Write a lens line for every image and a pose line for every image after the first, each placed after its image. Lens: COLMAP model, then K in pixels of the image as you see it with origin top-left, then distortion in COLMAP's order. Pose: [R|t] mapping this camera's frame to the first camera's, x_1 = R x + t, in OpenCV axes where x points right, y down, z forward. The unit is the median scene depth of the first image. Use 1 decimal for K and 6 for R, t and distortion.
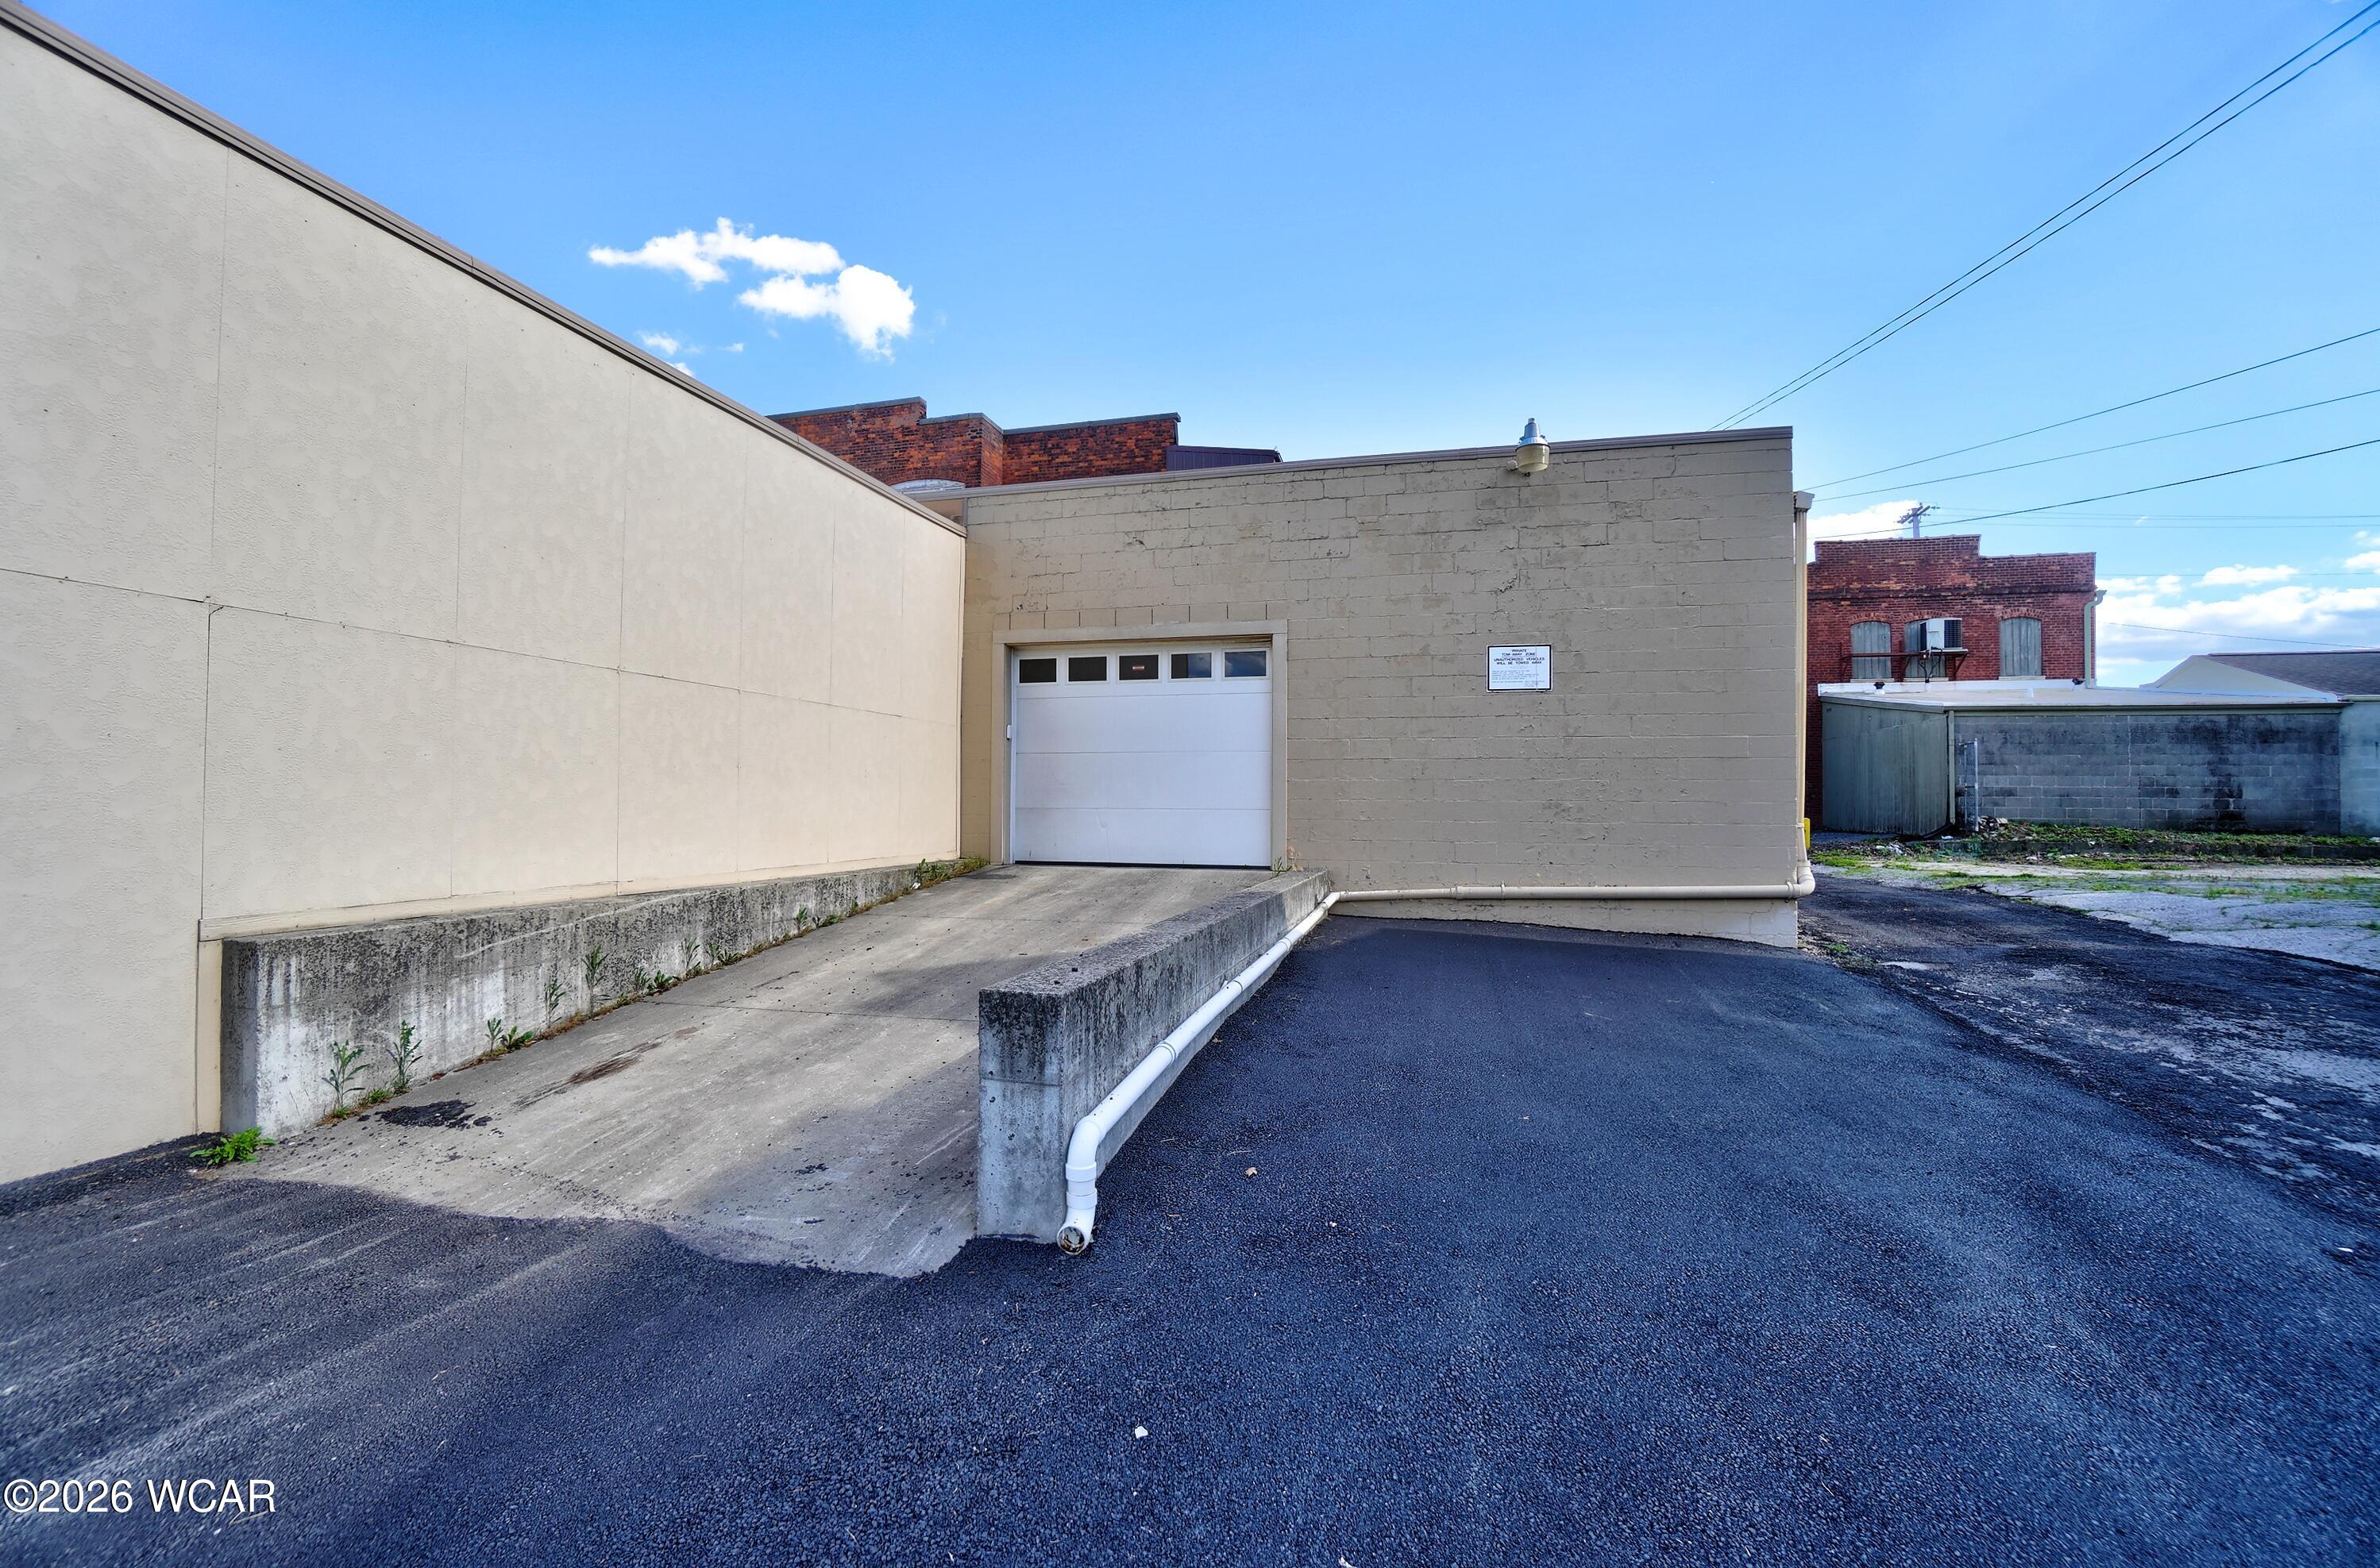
lens RADIAL K [[1063.3, 0, 1153.2], [0, 1063.3, 785.0], [0, 0, 1]] dist [-0.067501, 0.025191]
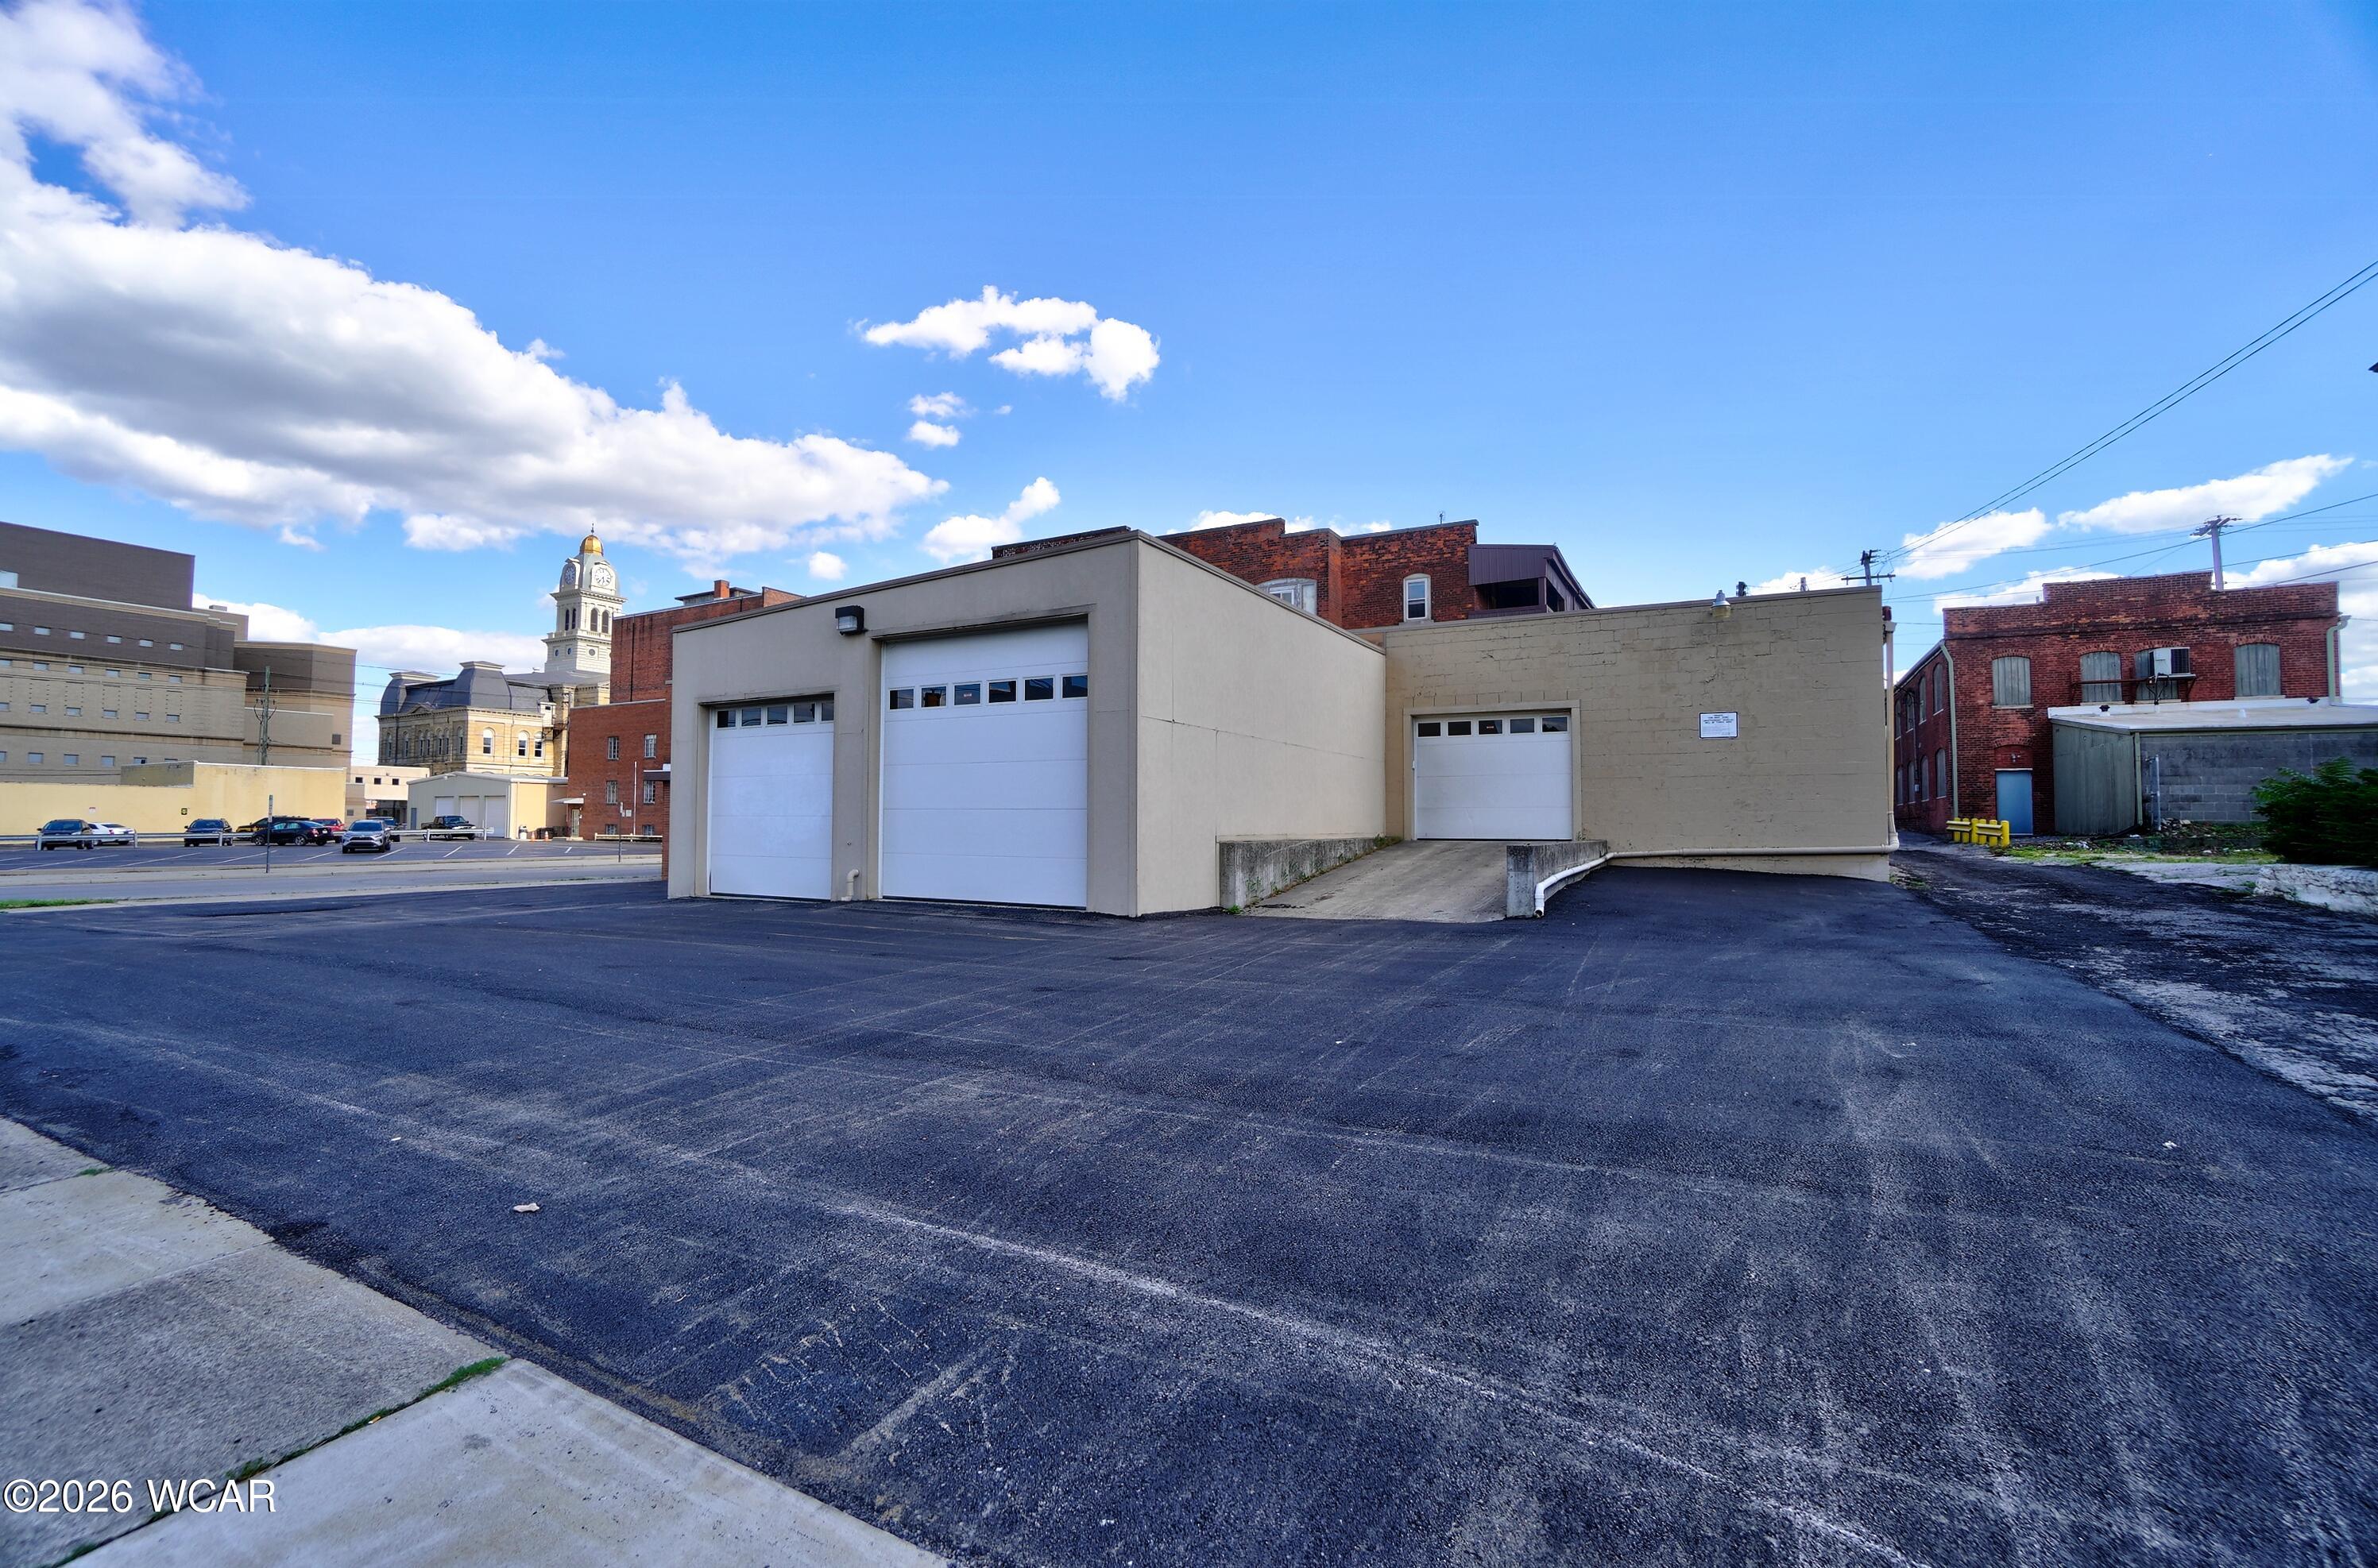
lens RADIAL K [[1062.4, 0, 1152.2], [0, 1062.4, 785.0], [0, 0, 1]] dist [-0.067501, 0.025191]
pose [[0.972761, -0.010641, -0.231568, -0.072105], [0.005327, 0.999708, -0.023561, 0.010709], [0.231751, 0.021685, 0.972533, -0.383936]]
